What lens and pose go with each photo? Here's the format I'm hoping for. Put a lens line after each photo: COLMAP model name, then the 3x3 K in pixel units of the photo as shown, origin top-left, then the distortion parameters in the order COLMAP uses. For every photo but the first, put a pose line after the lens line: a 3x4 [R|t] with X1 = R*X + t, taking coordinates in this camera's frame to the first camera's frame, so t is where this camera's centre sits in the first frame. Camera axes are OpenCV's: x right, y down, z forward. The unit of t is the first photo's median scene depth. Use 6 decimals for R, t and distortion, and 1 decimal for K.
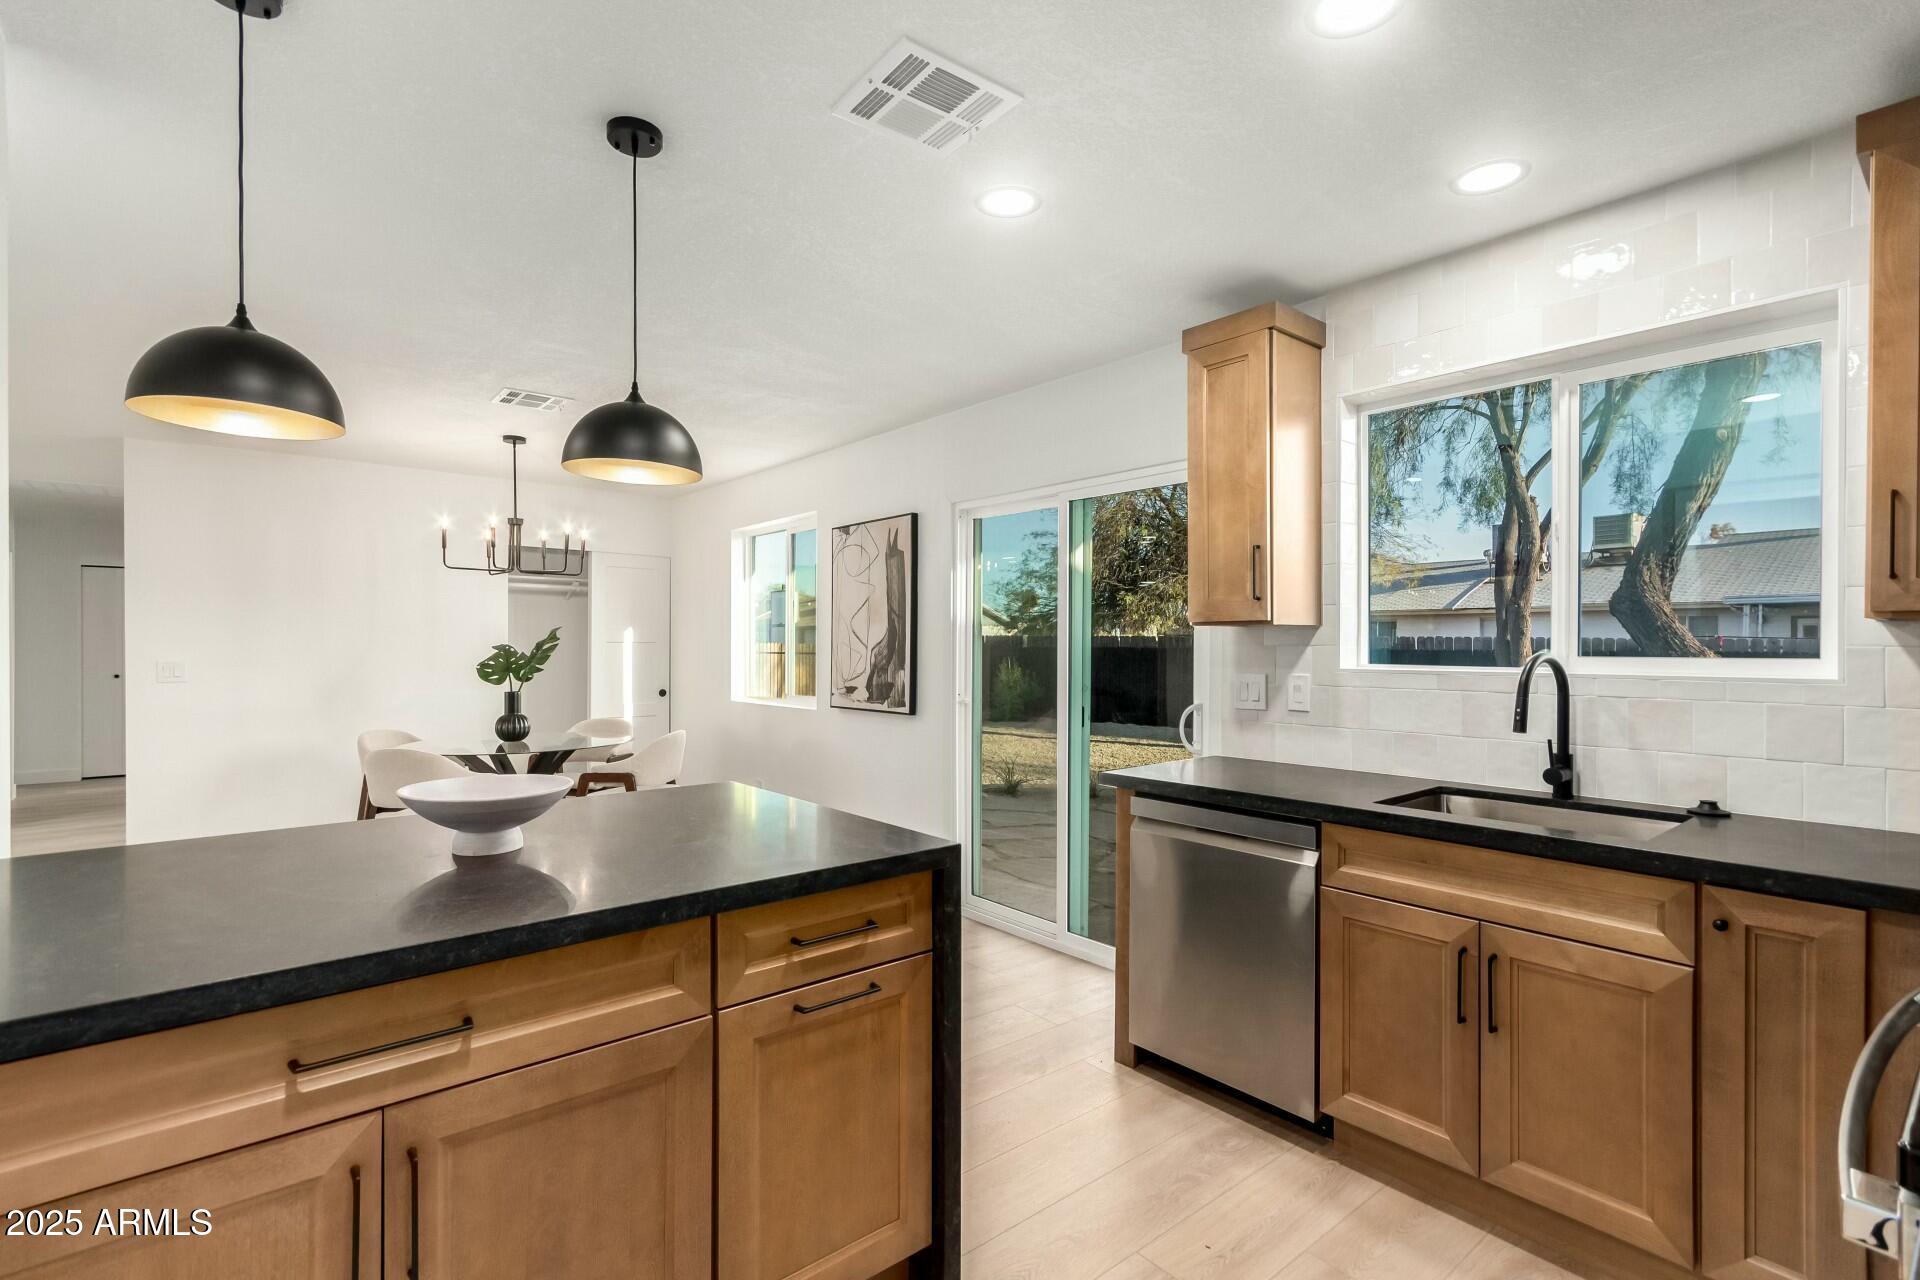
lens RADIAL K [[897.4, 0, 964.1], [0, 897.4, 646.8], [0, 0, 1]] dist [0.000395, 0.000441]
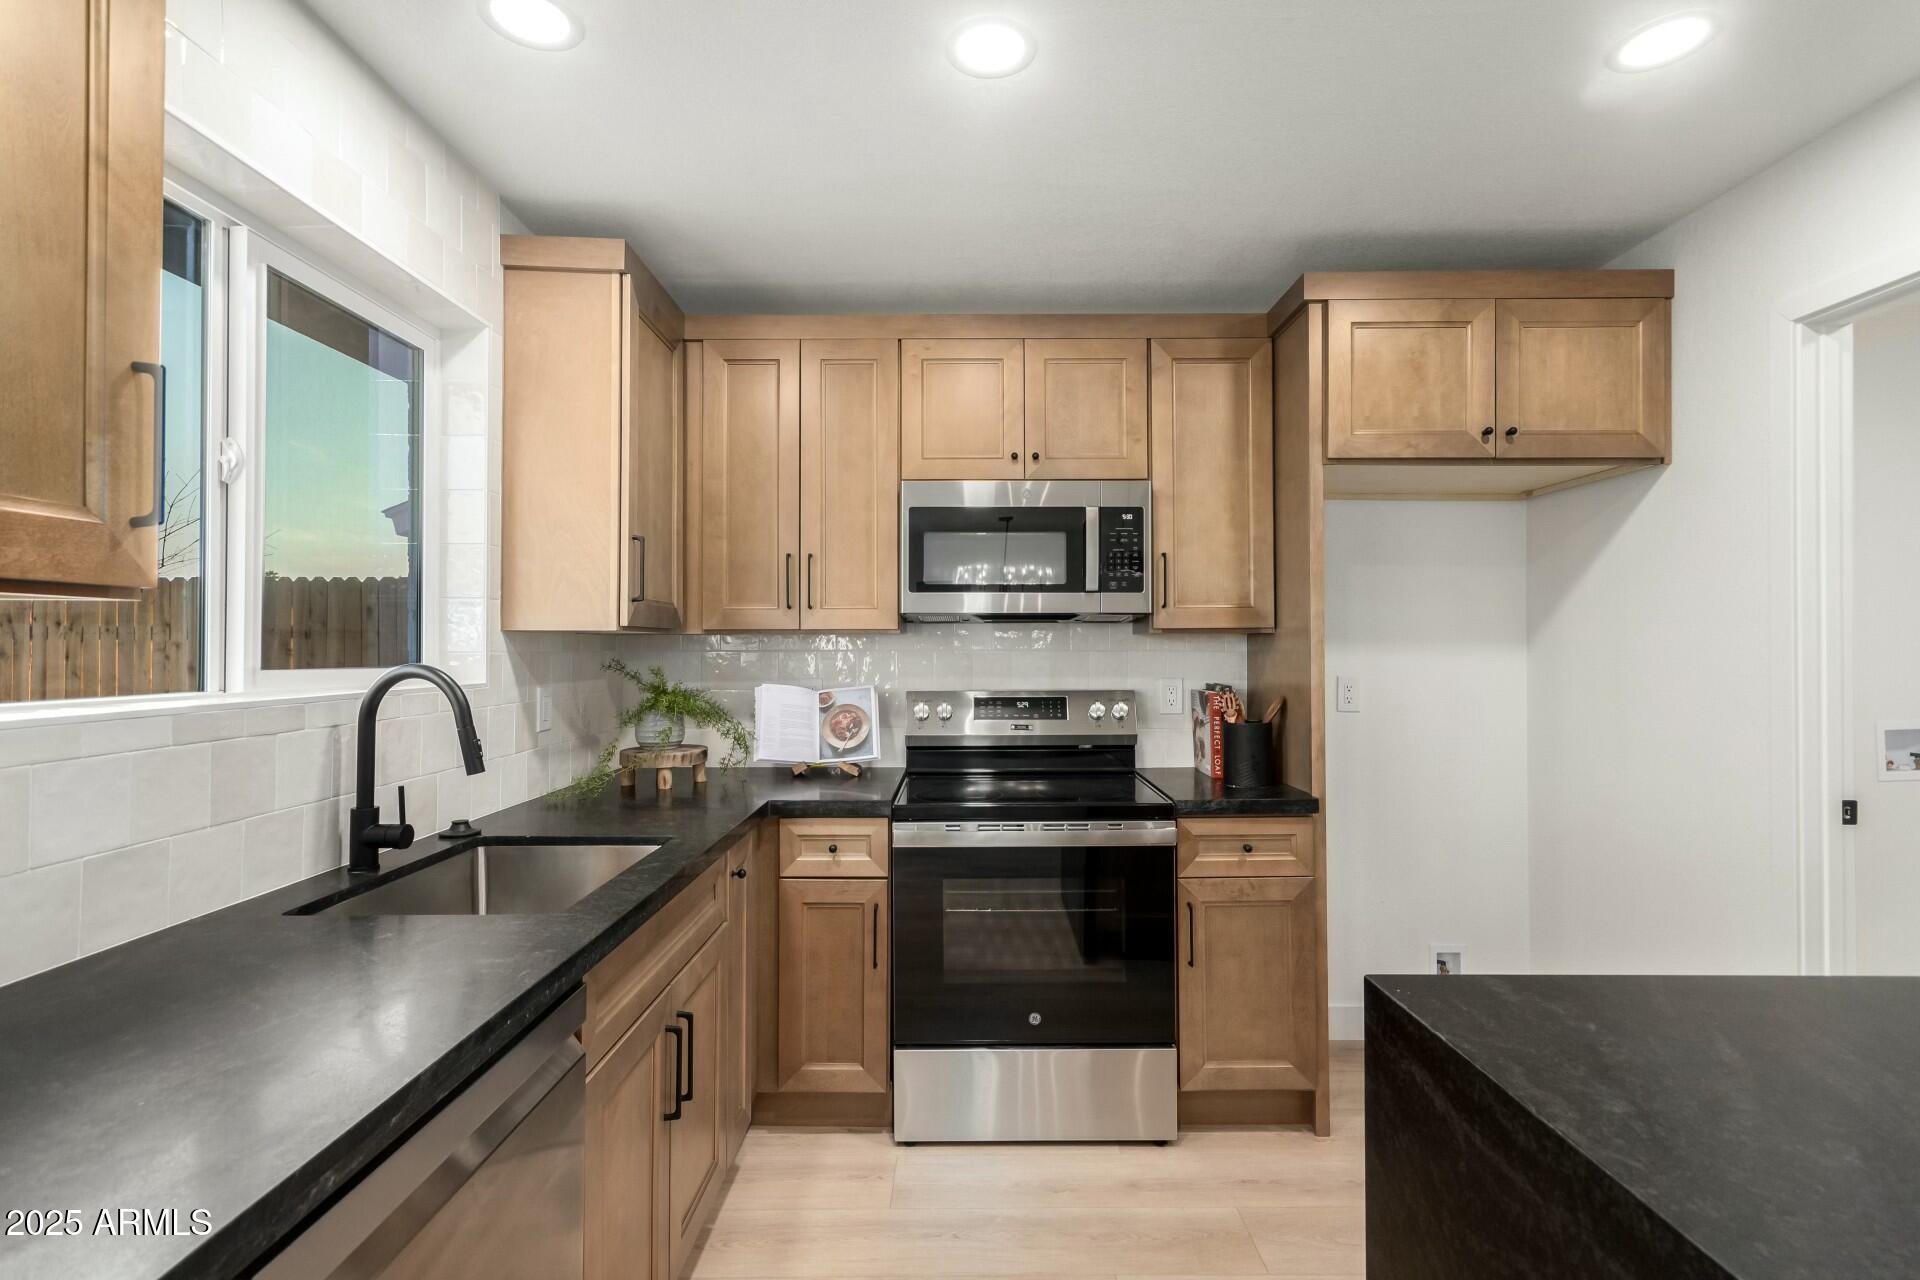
lens RADIAL K [[887.0, 0, 966.1], [0, 887.0, 639.9], [0, 0, 1]] dist [0.002141, 0.000528]
pose [[-0.768683, 0.003427, 0.639621, -0.115528], [0.000827, 0.999990, -0.004364, -0.007727], [-0.639629, -0.002825, -0.768678, 1.005212]]
